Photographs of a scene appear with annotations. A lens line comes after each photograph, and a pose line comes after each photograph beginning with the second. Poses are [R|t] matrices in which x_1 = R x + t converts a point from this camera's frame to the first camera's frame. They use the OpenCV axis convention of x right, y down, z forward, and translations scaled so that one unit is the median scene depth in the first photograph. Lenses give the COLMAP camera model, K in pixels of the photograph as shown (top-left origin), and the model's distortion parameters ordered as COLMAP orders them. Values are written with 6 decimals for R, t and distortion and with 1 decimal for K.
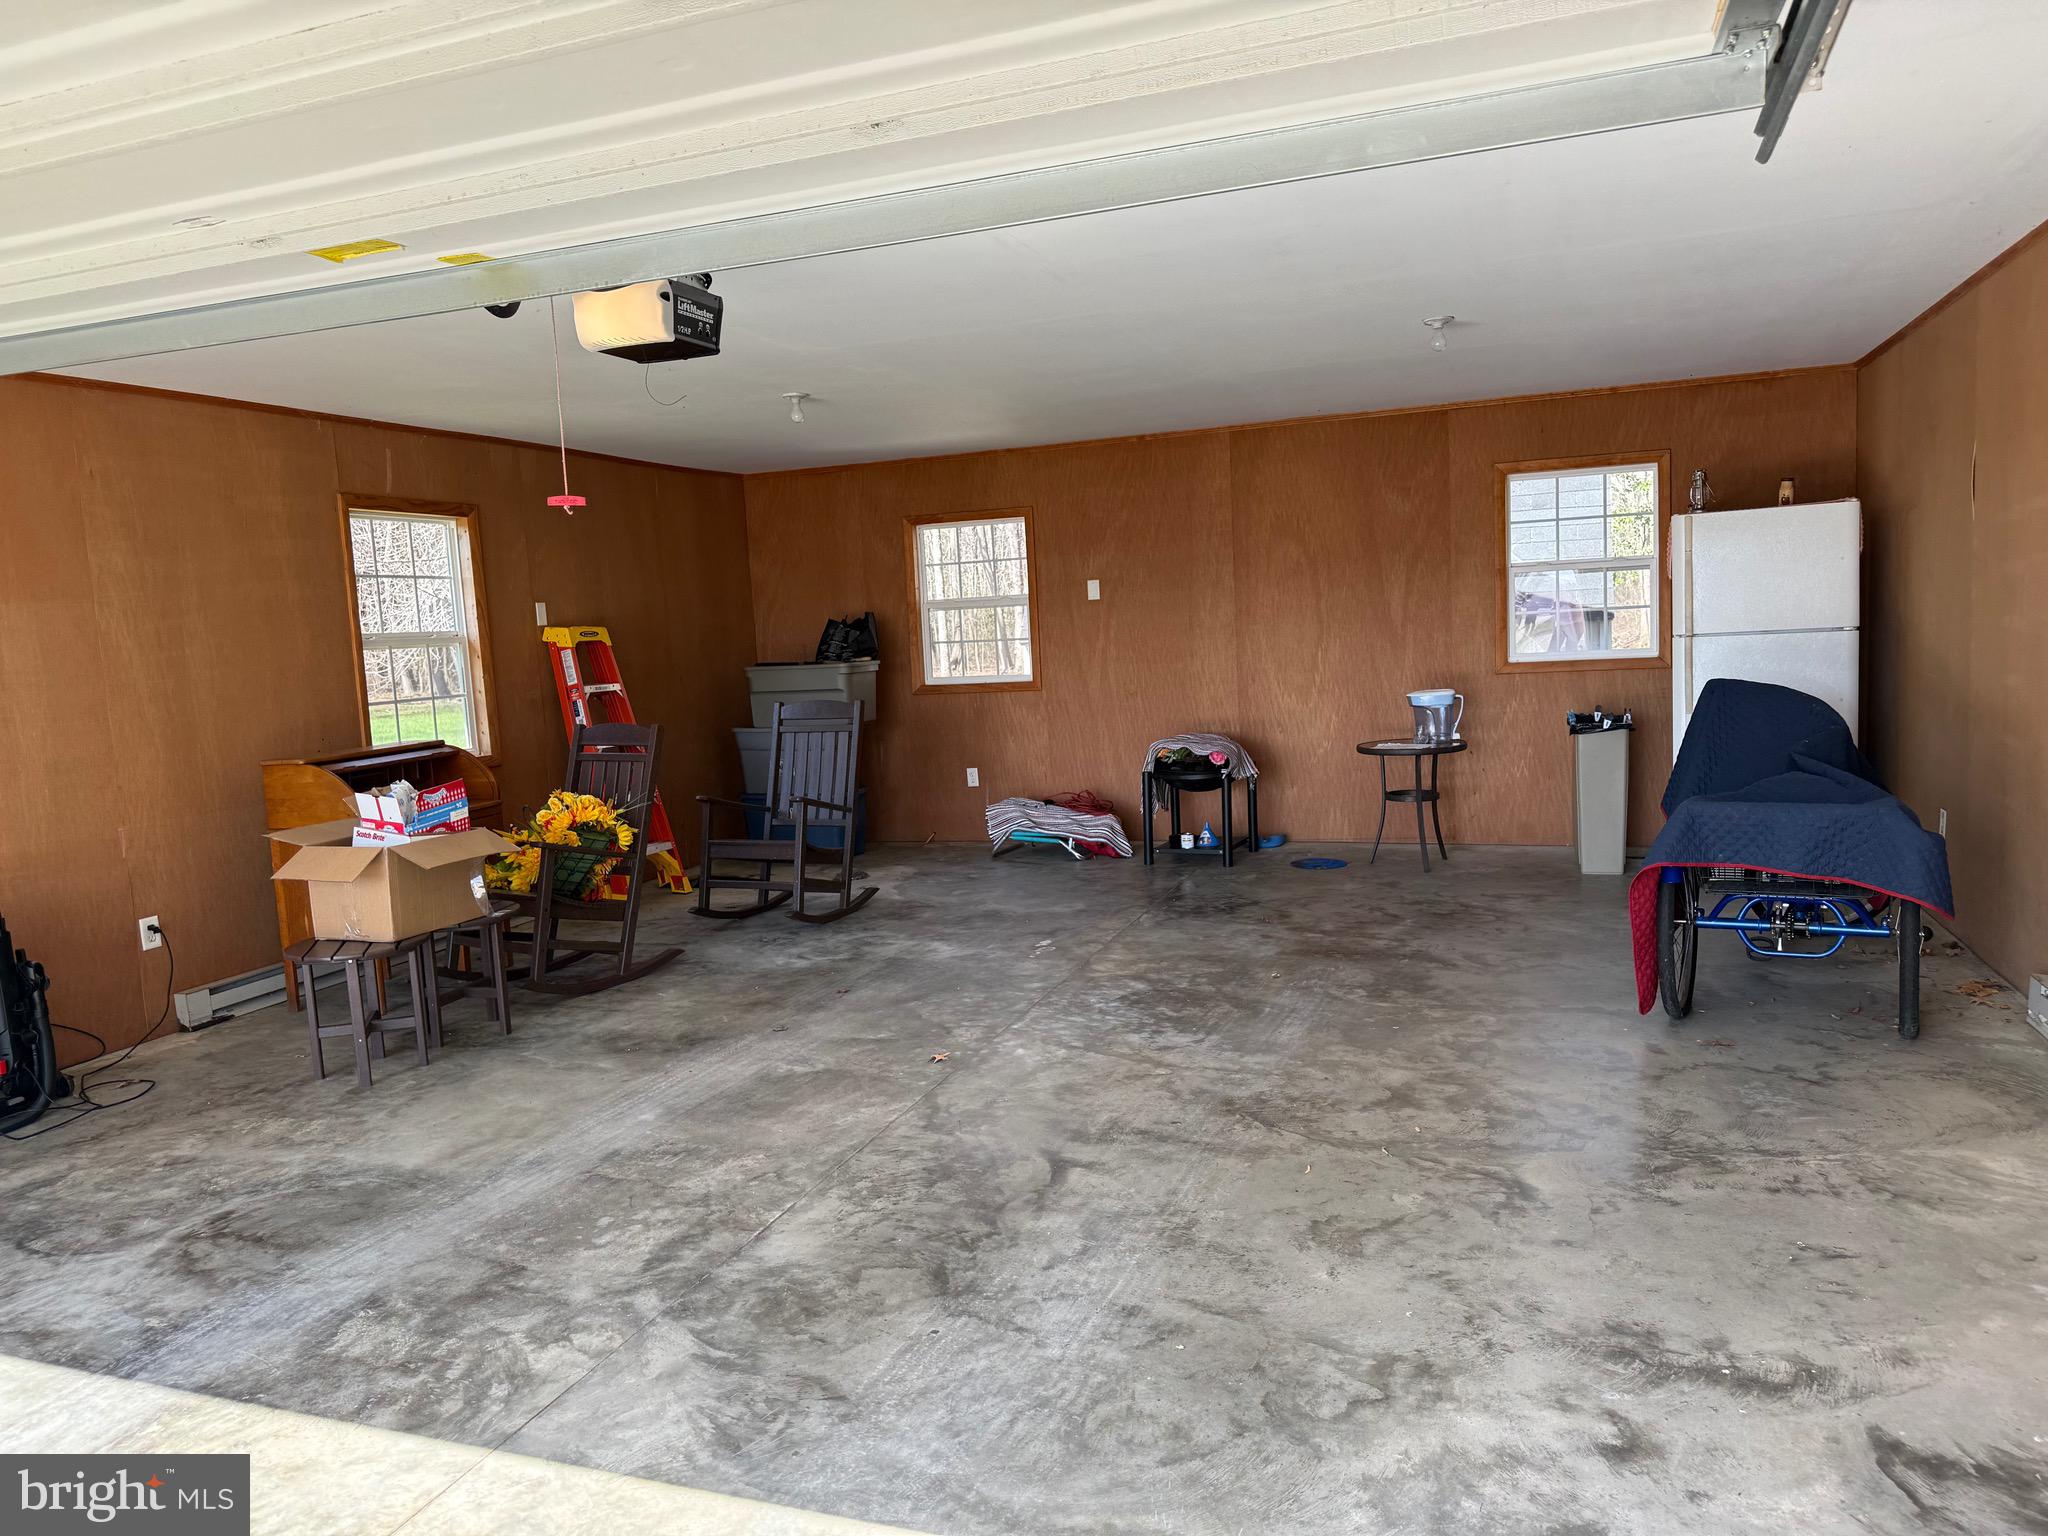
lens RADIAL K [[1430.0, 0, 1028.1], [0, 1430.0, 794.1], [0, 0, 1]] dist [0.044858, -0.055289]
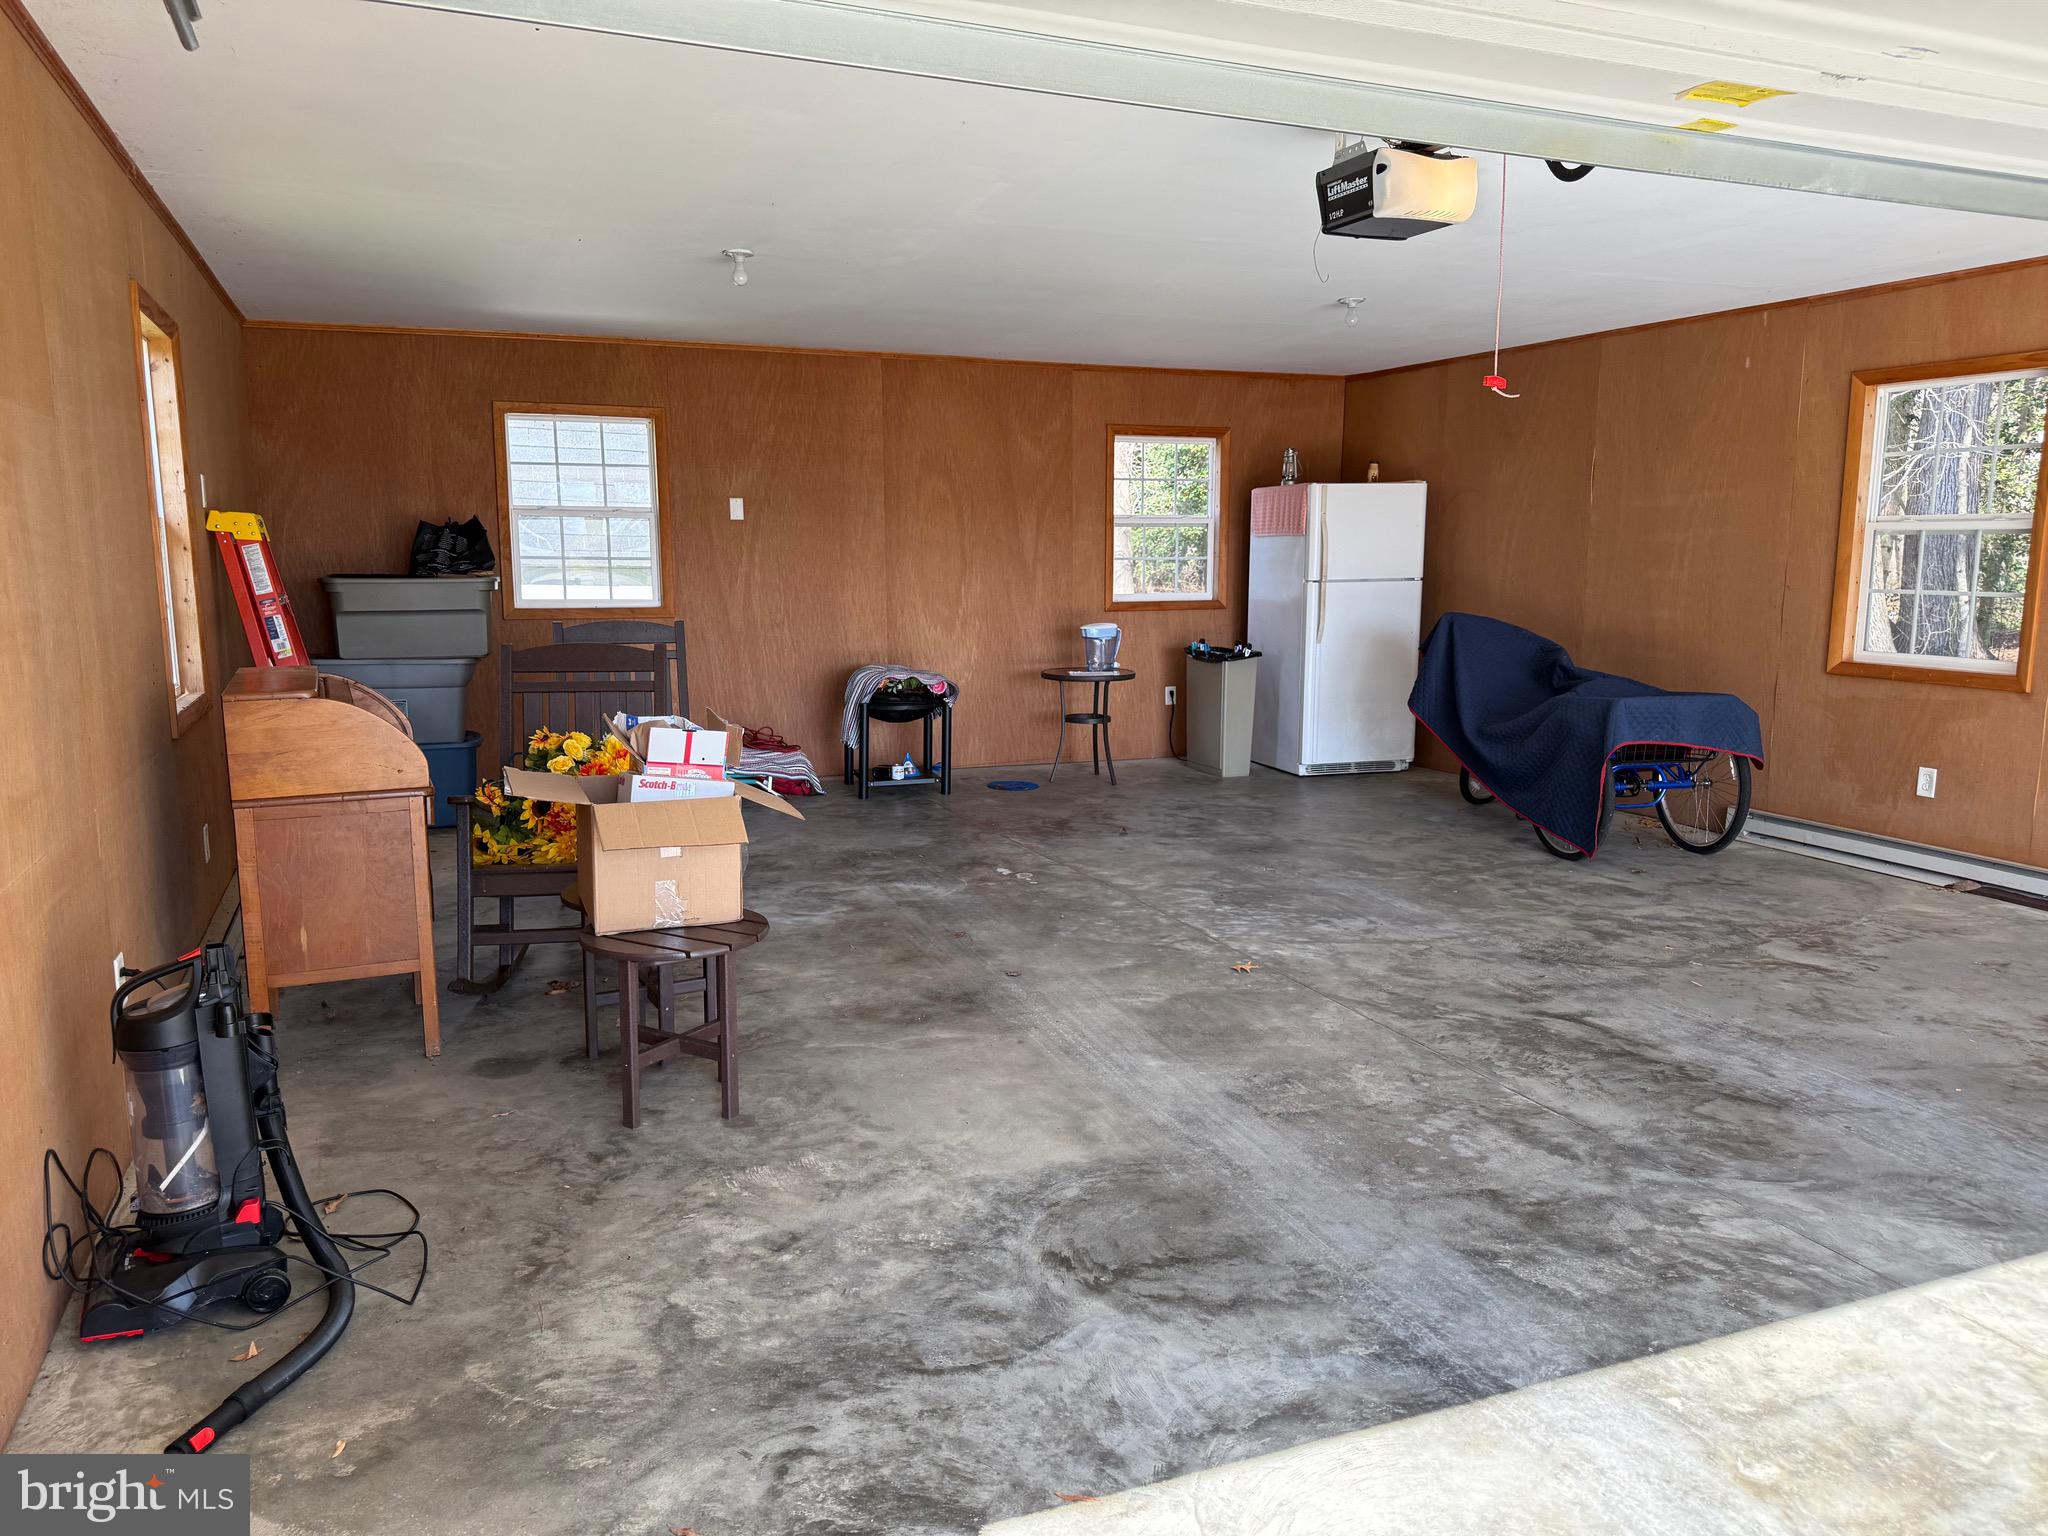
lens RADIAL K [[1434.8, 0, 1044.3], [0, 1434.8, 769.6], [0, 0, 1]] dist [0.043355, -0.053162]
pose [[0.737460, -0.049892, 0.673545, -0.952791], [0.041318, 0.998733, 0.028741, 0.012804], [-0.674125, 0.006634, 0.738587, 0.400681]]
